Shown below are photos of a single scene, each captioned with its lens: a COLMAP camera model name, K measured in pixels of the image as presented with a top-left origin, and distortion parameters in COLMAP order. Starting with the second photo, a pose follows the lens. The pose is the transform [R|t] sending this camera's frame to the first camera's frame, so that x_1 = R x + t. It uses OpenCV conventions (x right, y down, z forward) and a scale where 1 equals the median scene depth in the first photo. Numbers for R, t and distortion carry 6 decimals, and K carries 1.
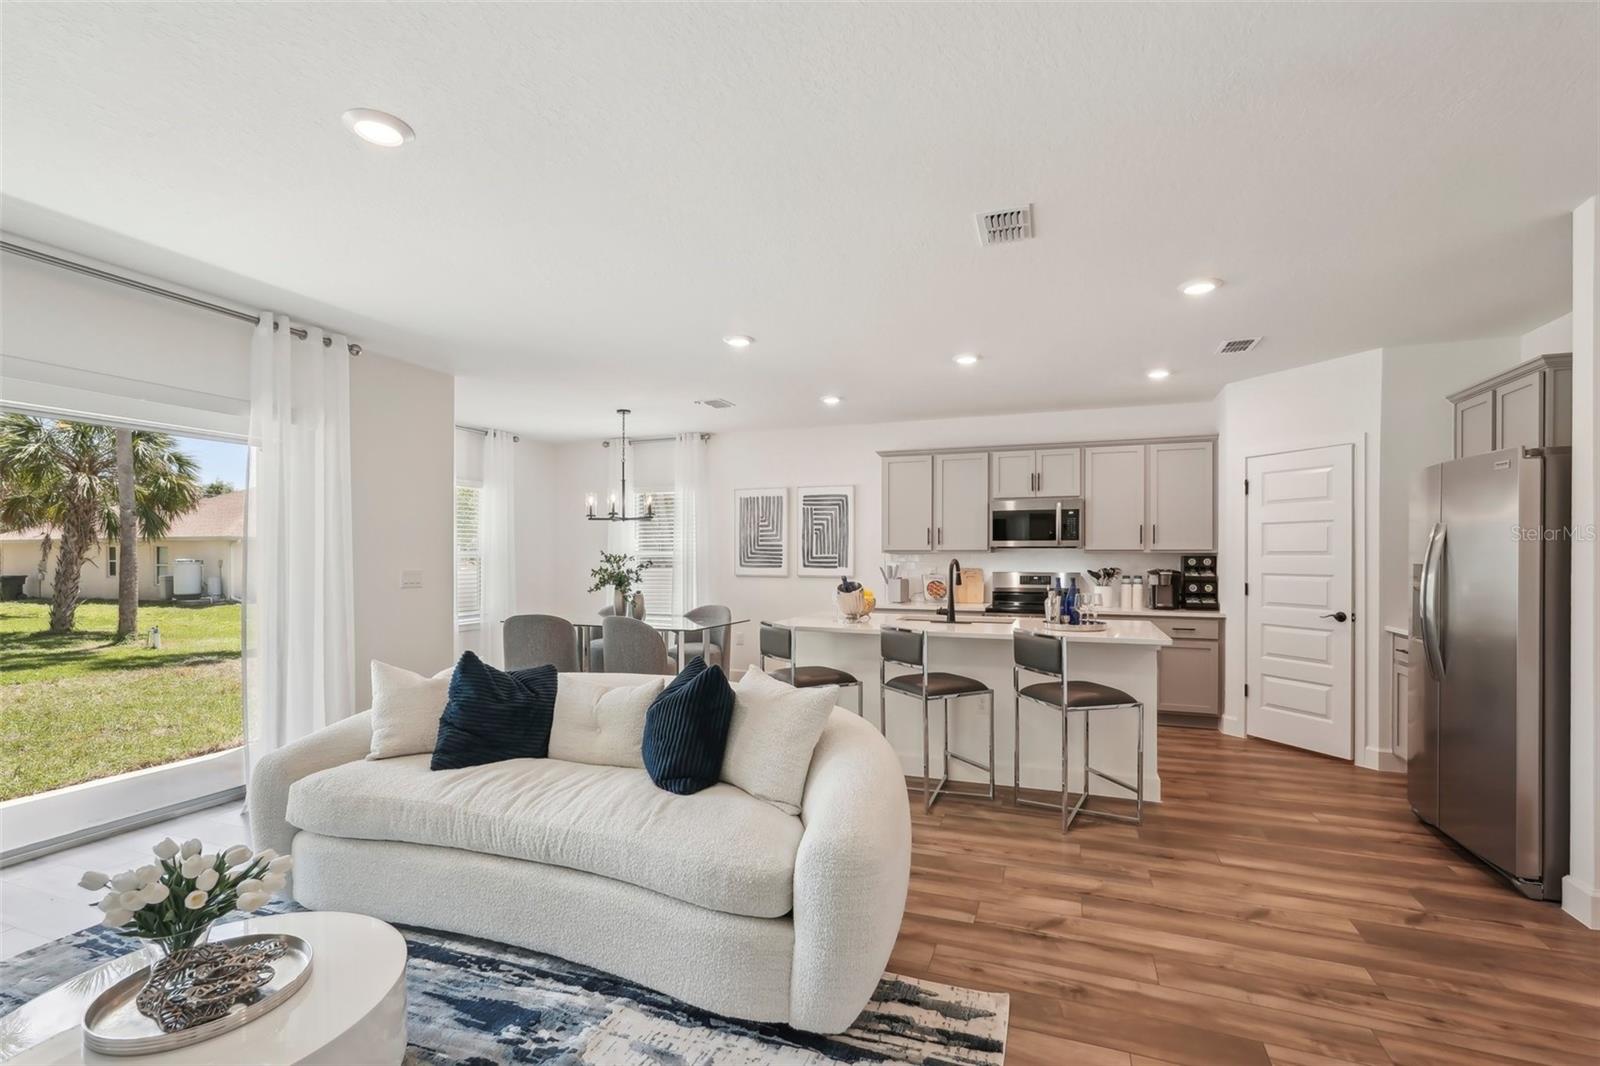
lens RADIAL K [[706.5, 0, 819.4], [0, 706.5, 556.8], [0, 0, 1]] dist [0.002108, 0.000280]
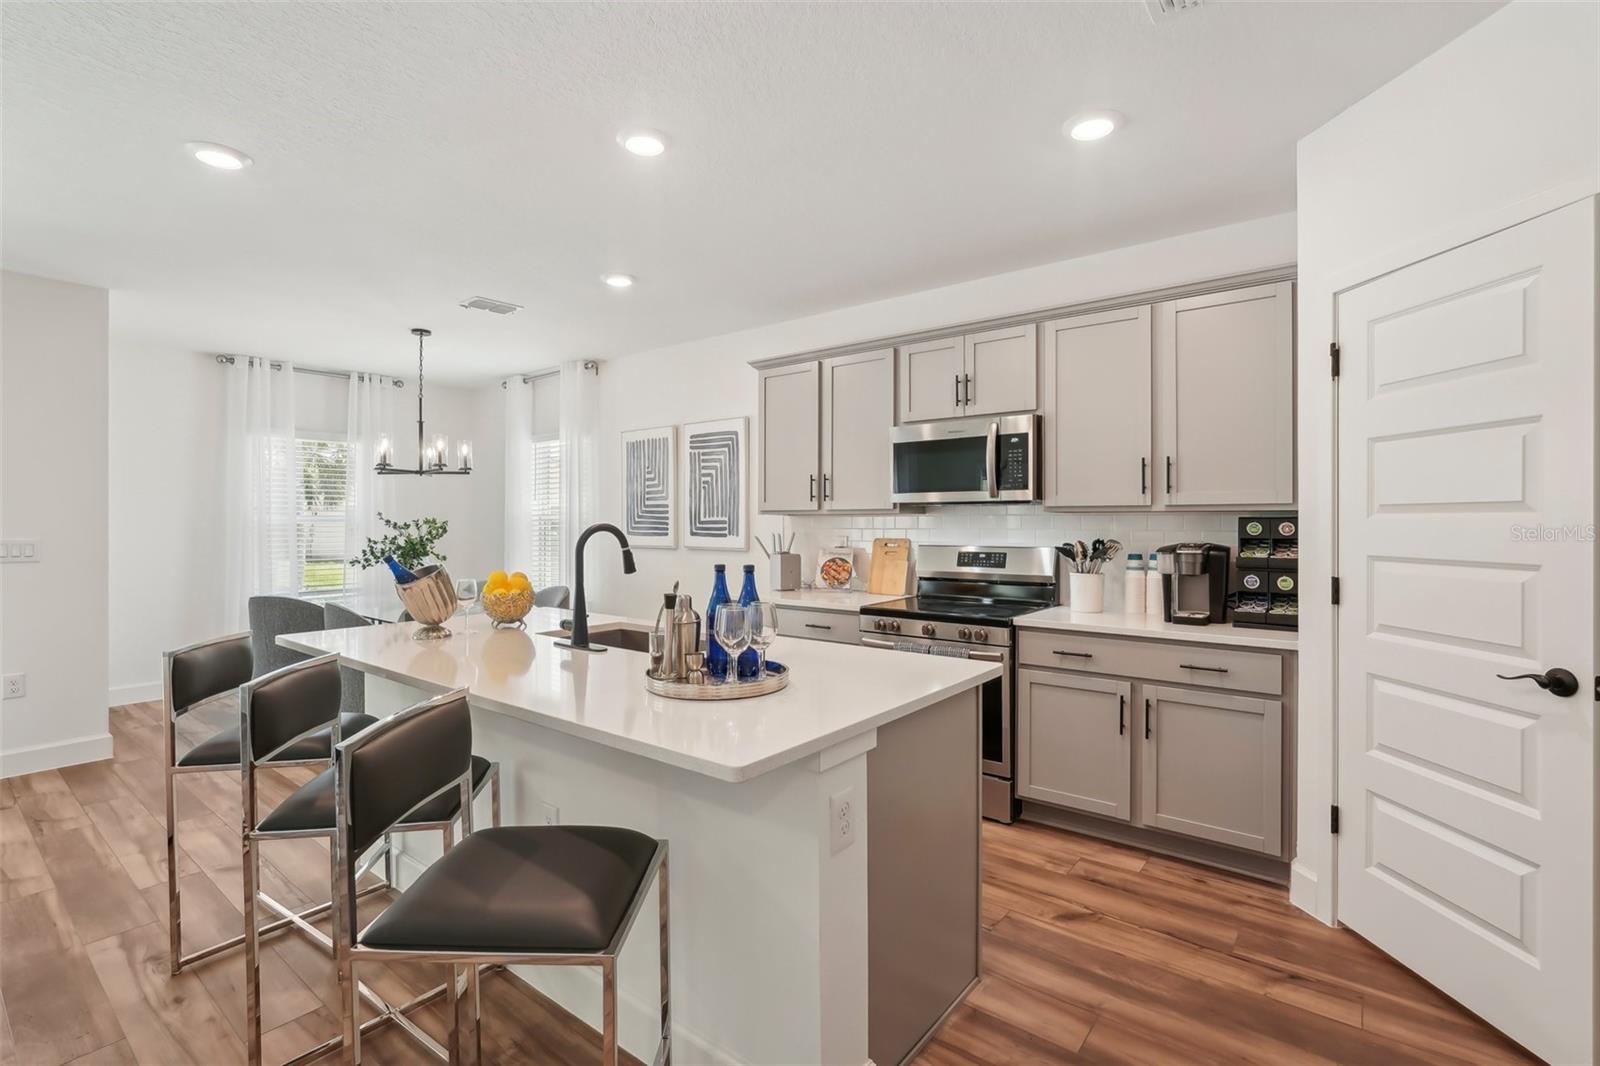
lens RADIAL K [[722.7, 0, 801.9], [0, 722.7, 519.1], [0, 0, 1]] dist [-0.002253, -0.000042]
pose [[0.949878, -0.004758, -0.312584, 0.374528], [0.003845, 0.999986, -0.003535, 0.000989], [0.312596, 0.002156, 0.949884, 0.409304]]
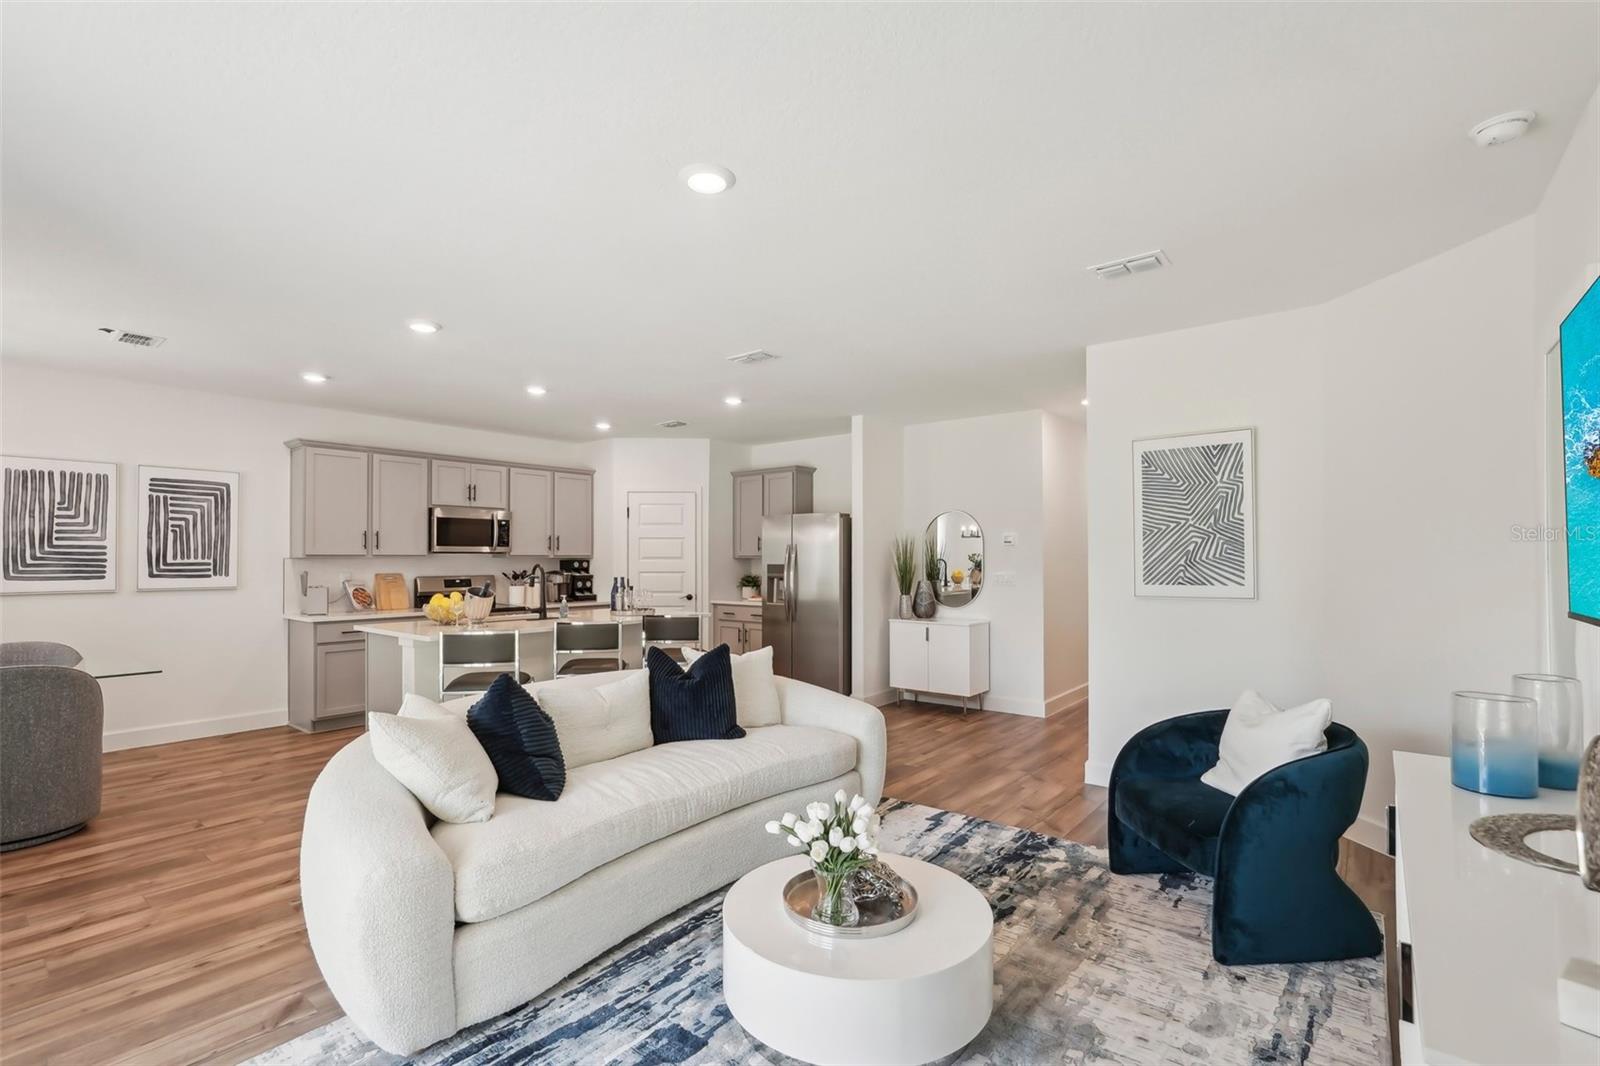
lens RADIAL K [[718.9, 0, 772.9], [0, 718.9, 550.4], [0, 0, 1]] dist [-0.000262, 0.005505]
pose [[0.354768, 0.008595, 0.934915, -0.578424], [0.003173, 0.999941, -0.010396, -0.004113], [-0.934949, 0.006655, 0.354720, 0.178463]]
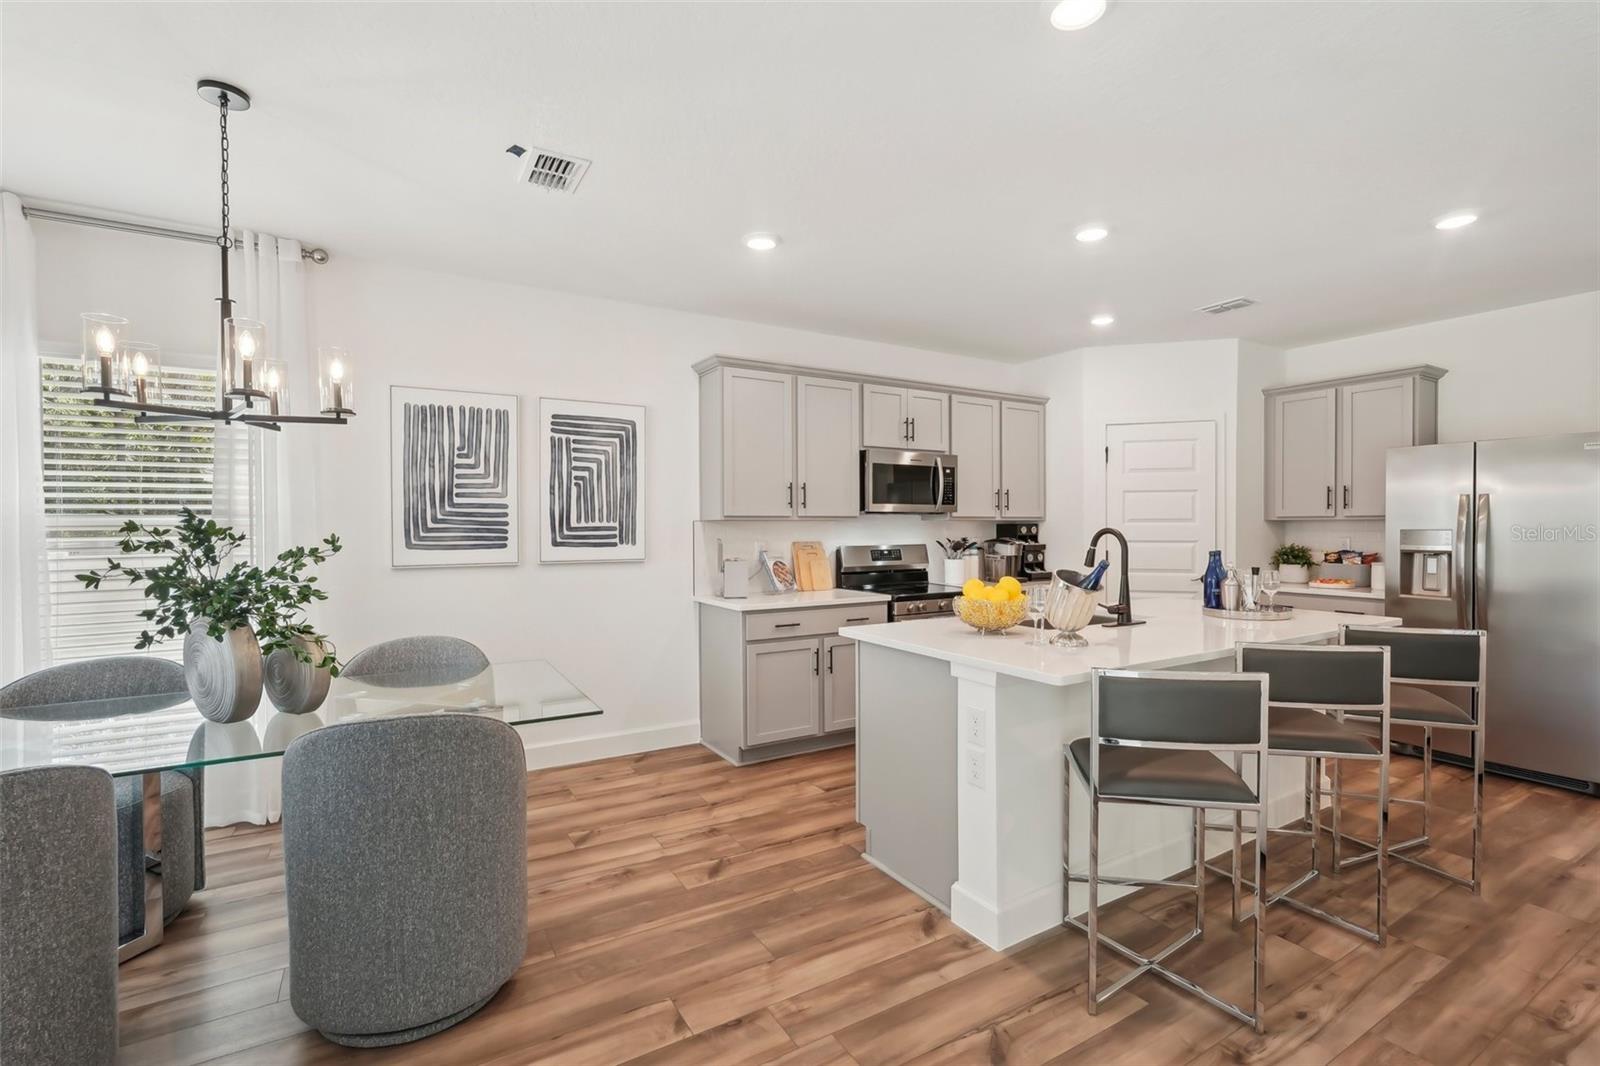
lens RADIAL K [[715.7, 0, 800.0], [0, 715.7, 533.0], [0, 0, 1]] dist [-0.002160, 0.000117]
pose [[0.639632, -0.011354, 0.768597, -0.387590], [0.005004, 0.999931, 0.010606, -0.000725], [-0.768665, -0.002938, 0.639645, 0.602977]]
